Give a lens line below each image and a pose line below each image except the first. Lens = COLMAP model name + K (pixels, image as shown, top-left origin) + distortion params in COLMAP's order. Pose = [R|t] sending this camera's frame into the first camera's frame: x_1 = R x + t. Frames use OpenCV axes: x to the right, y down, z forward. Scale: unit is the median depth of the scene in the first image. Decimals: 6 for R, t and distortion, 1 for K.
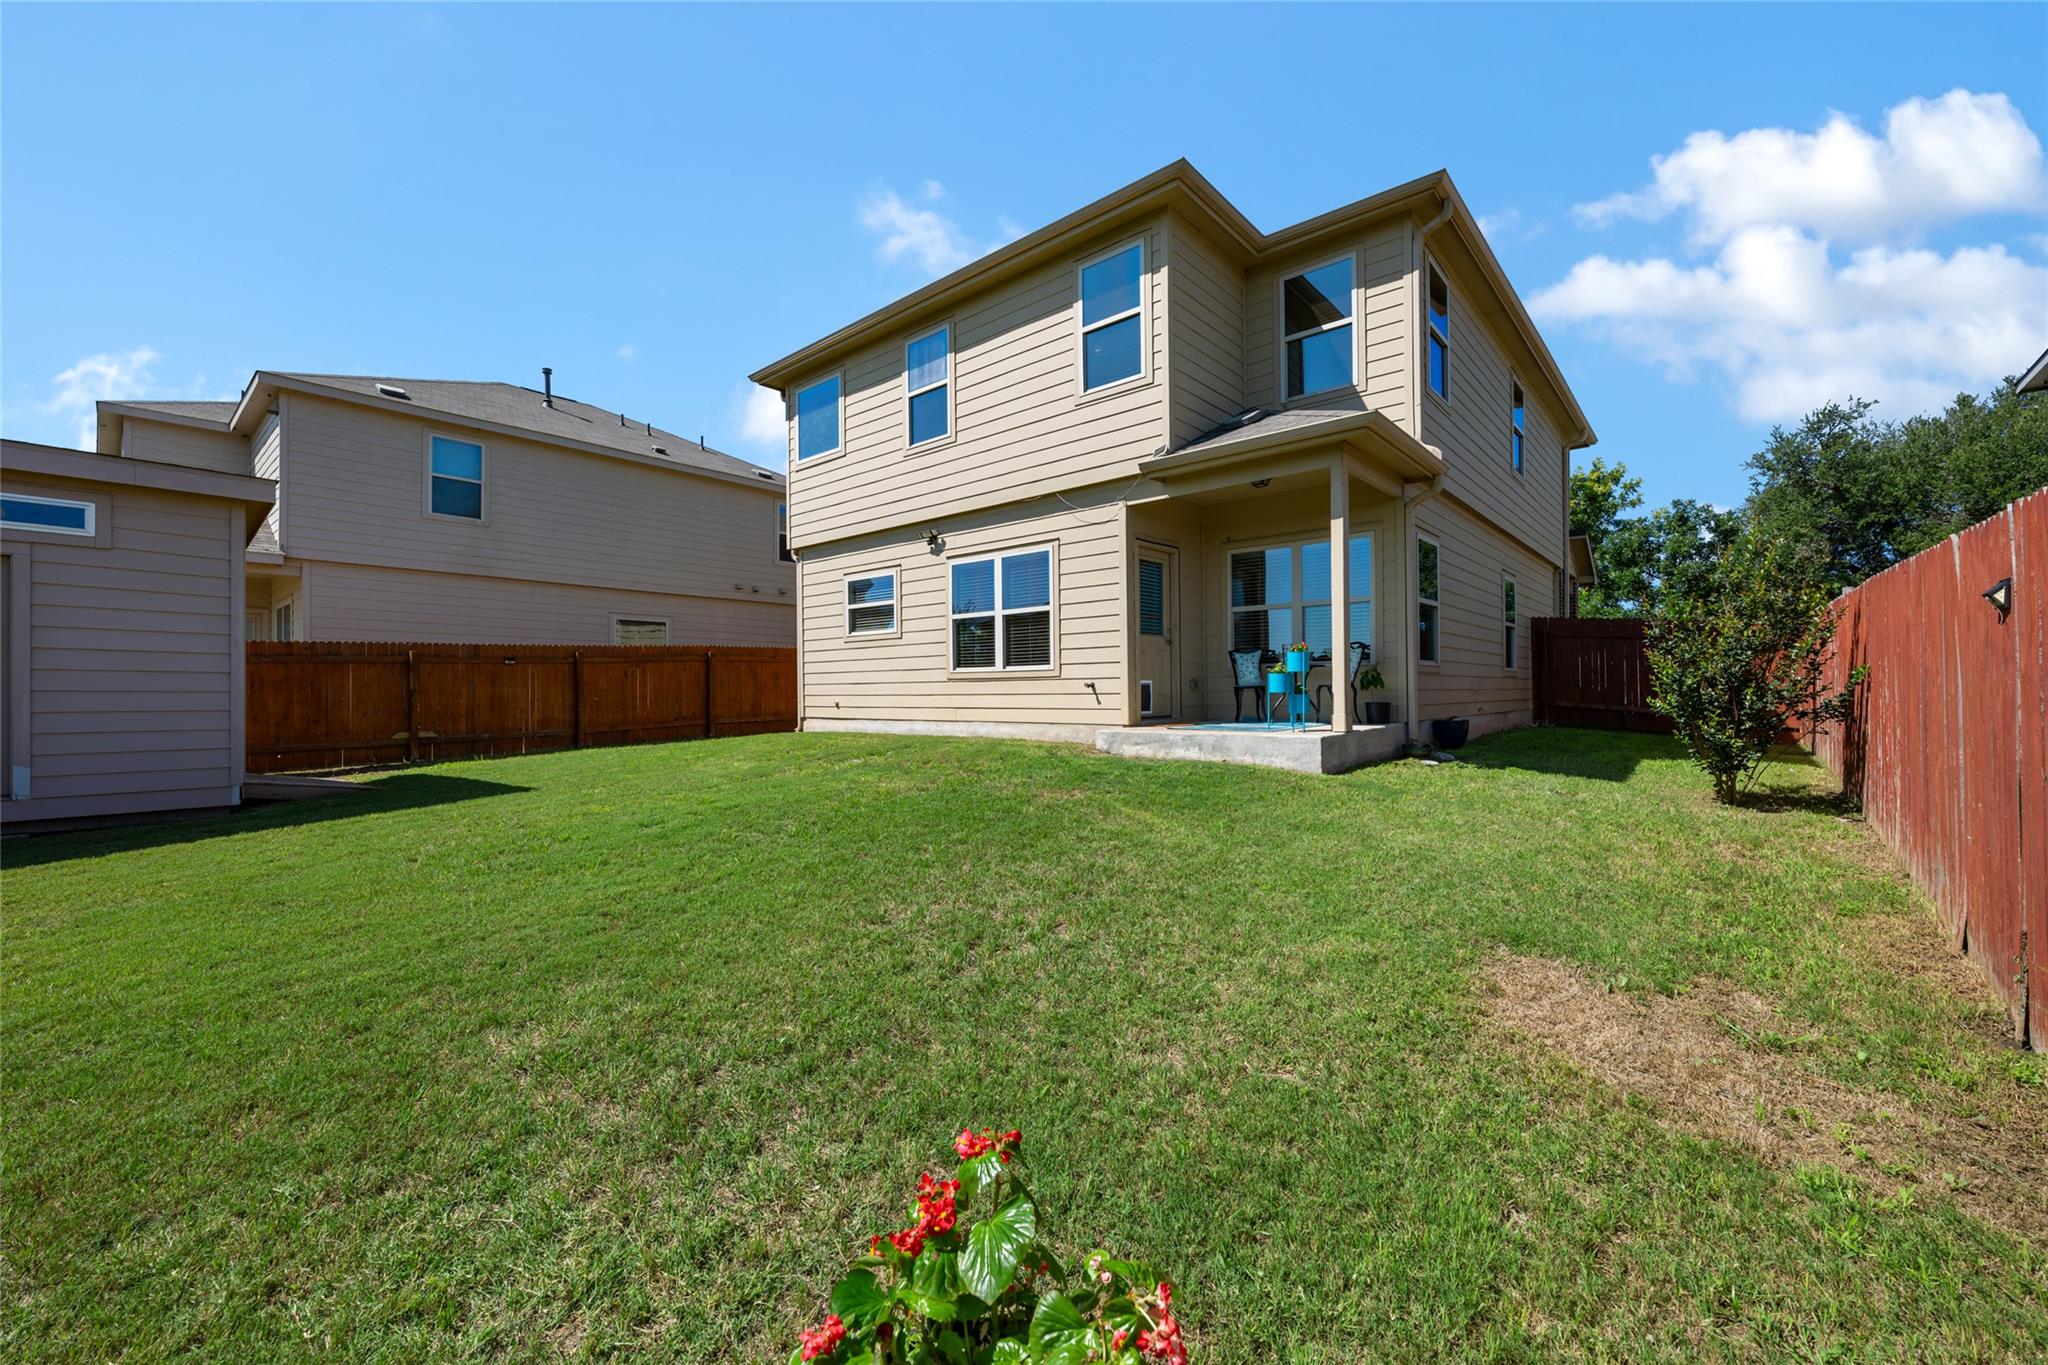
lens RADIAL K [[819.6, 0, 1028.1], [0, 819.6, 691.7], [0, 0, 1]] dist [-0.000691, -0.000003]
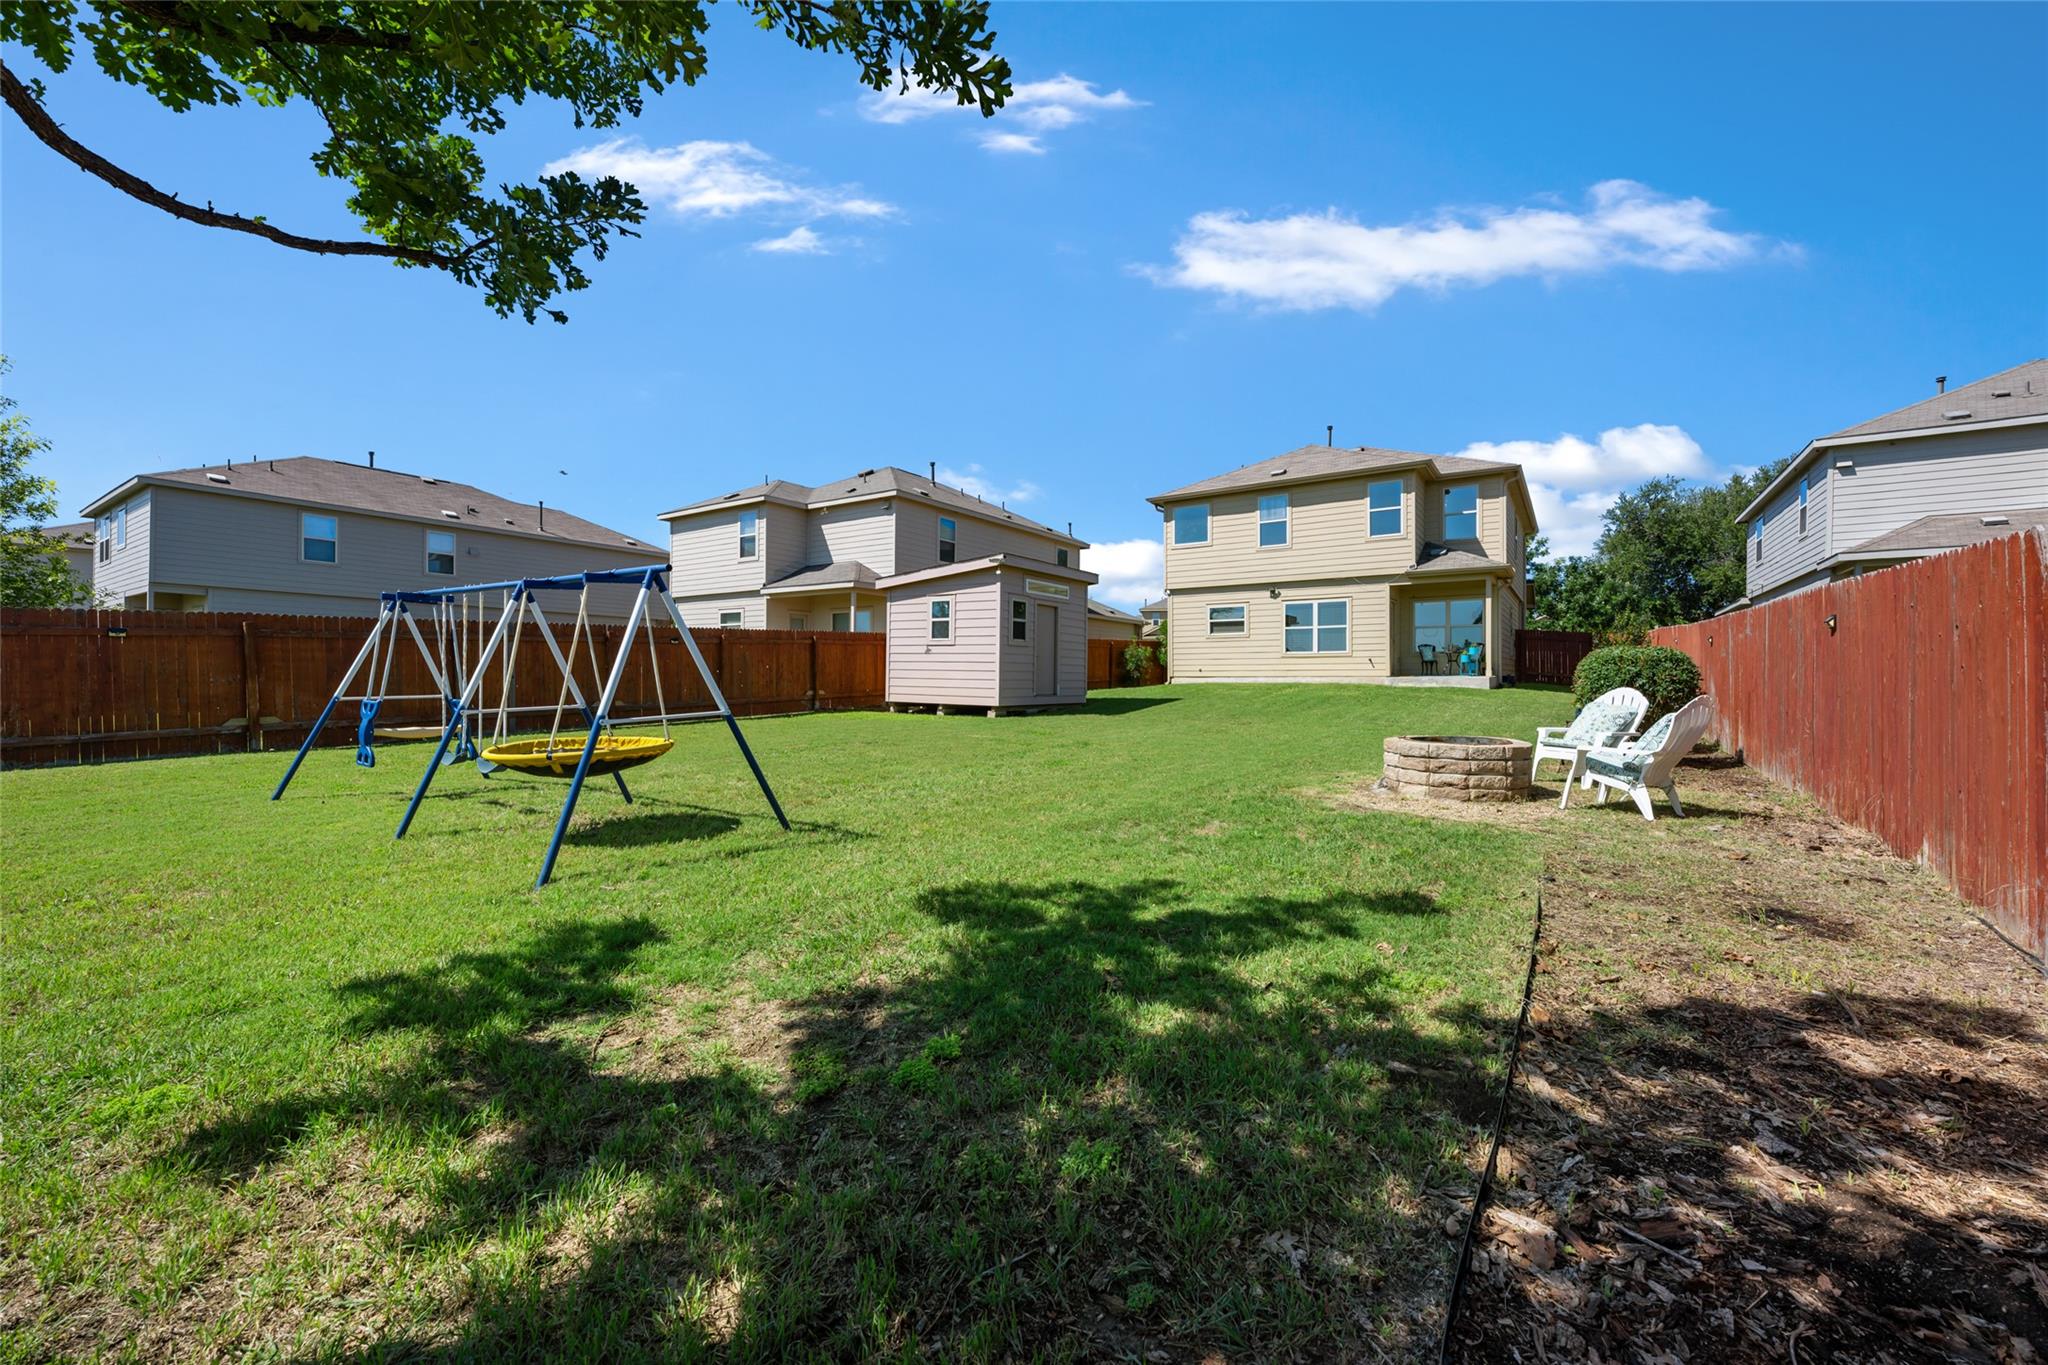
lens RADIAL K [[819.6, 0, 1025.7], [0, 819.6, 675.9], [0, 0, 1]] dist [-0.000691, -0.000003]
pose [[0.992785, 0.008660, 0.119598, -1.027798], [-0.008720, 0.999962, -0.000019, 0.040756], [-0.119594, -0.001024, 0.992822, -1.059418]]
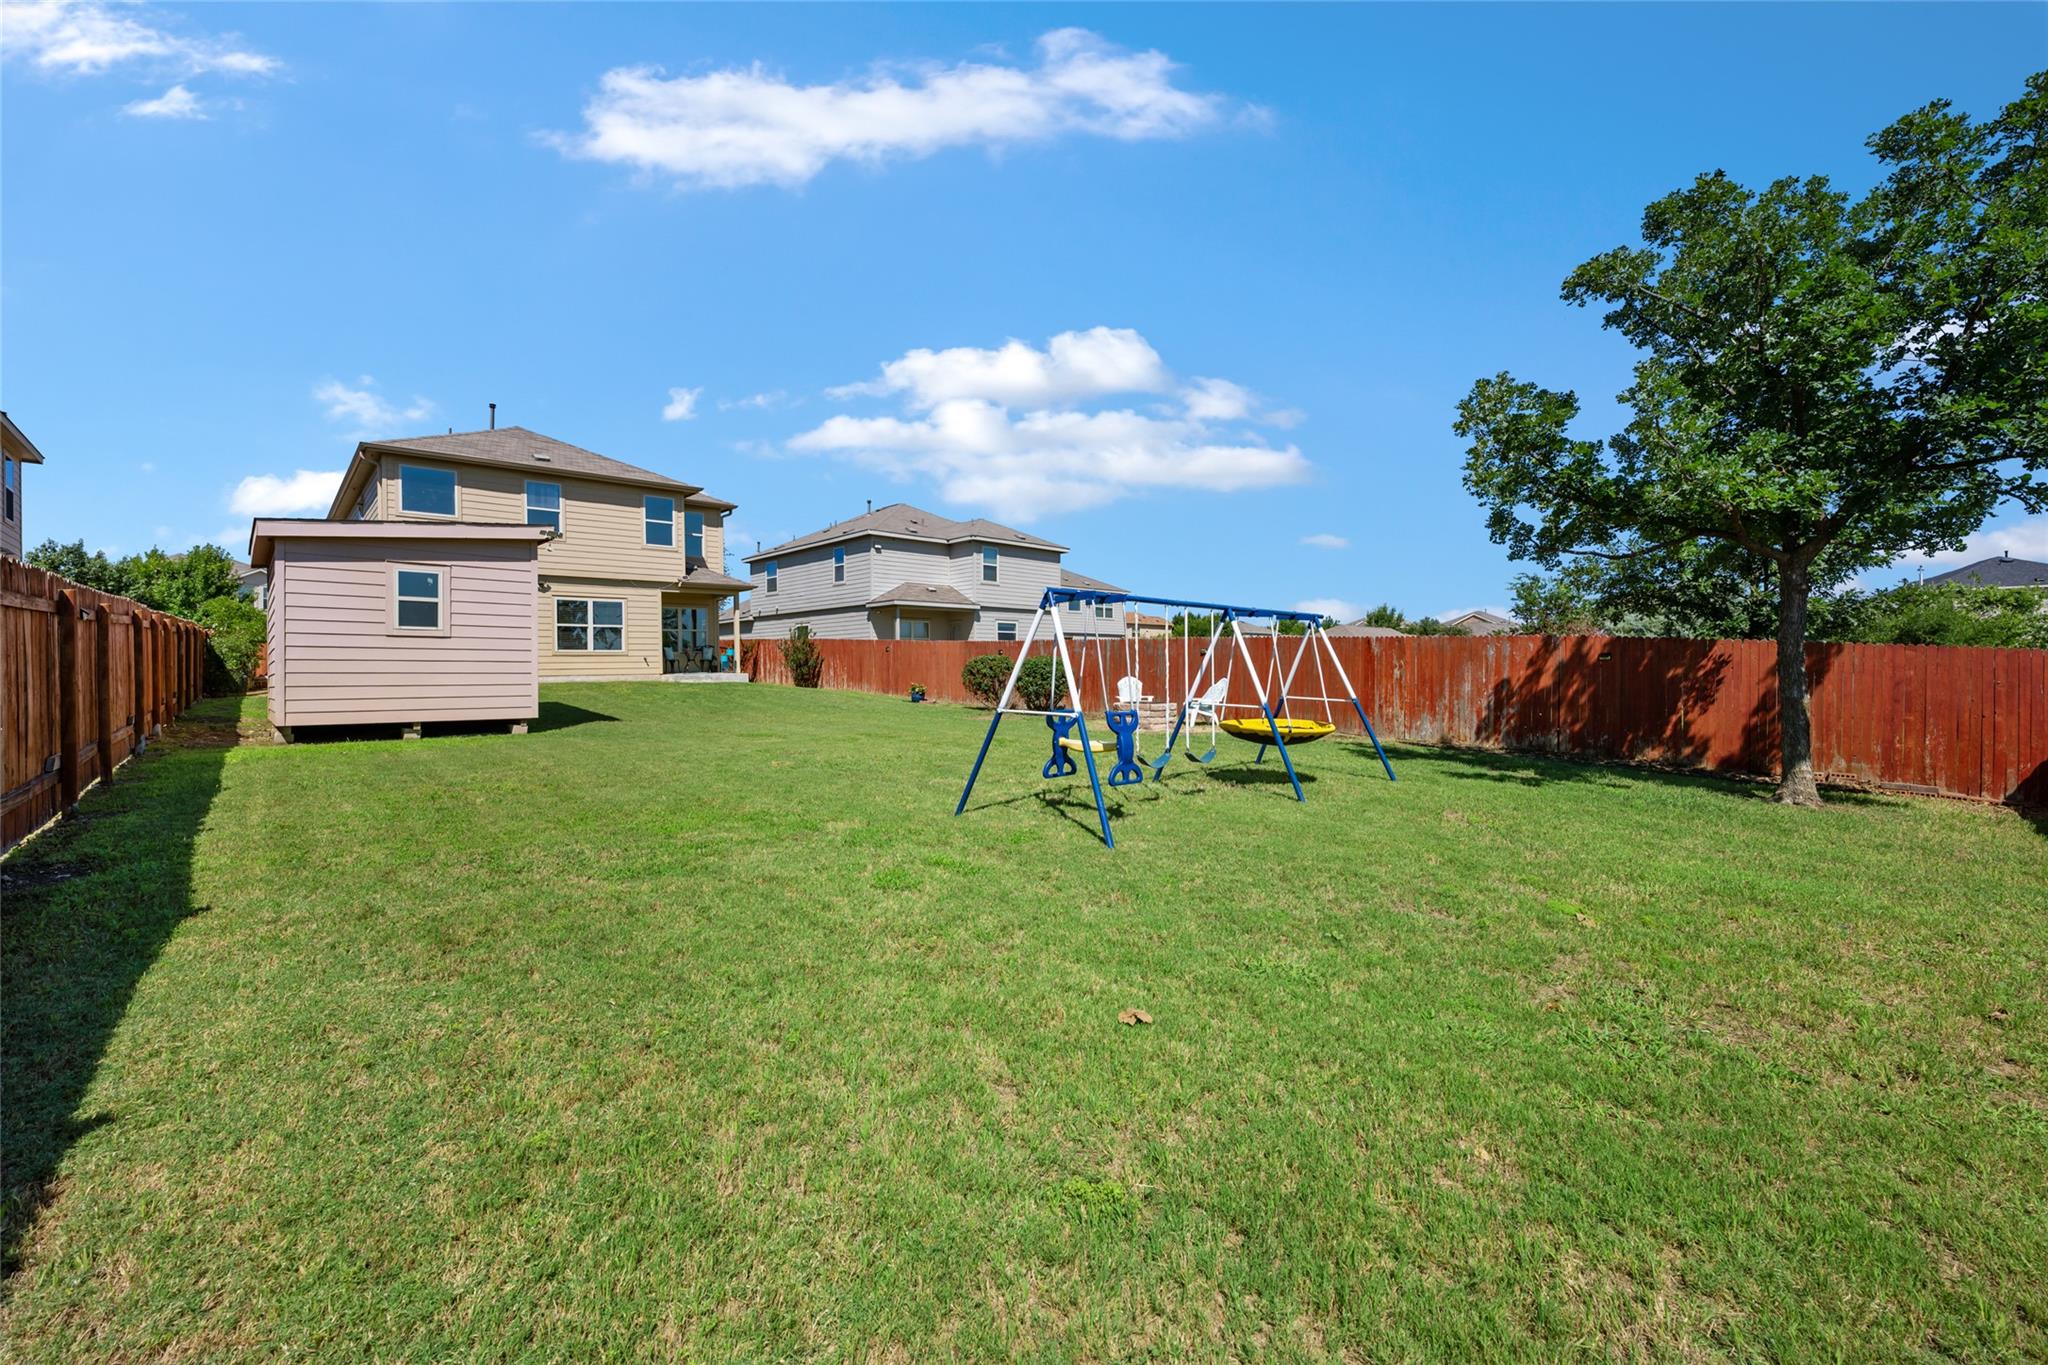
lens RADIAL K [[819.6, 0, 1035.1], [0, 819.6, 662.1], [0, 0, 1]] dist [-0.000691, -0.000003]
pose [[0.085325, 0.008746, 0.996315, -2.026858], [0.011121, 0.999891, -0.009729, 0.035848], [-0.996291, 0.011910, 0.085219, -0.362778]]
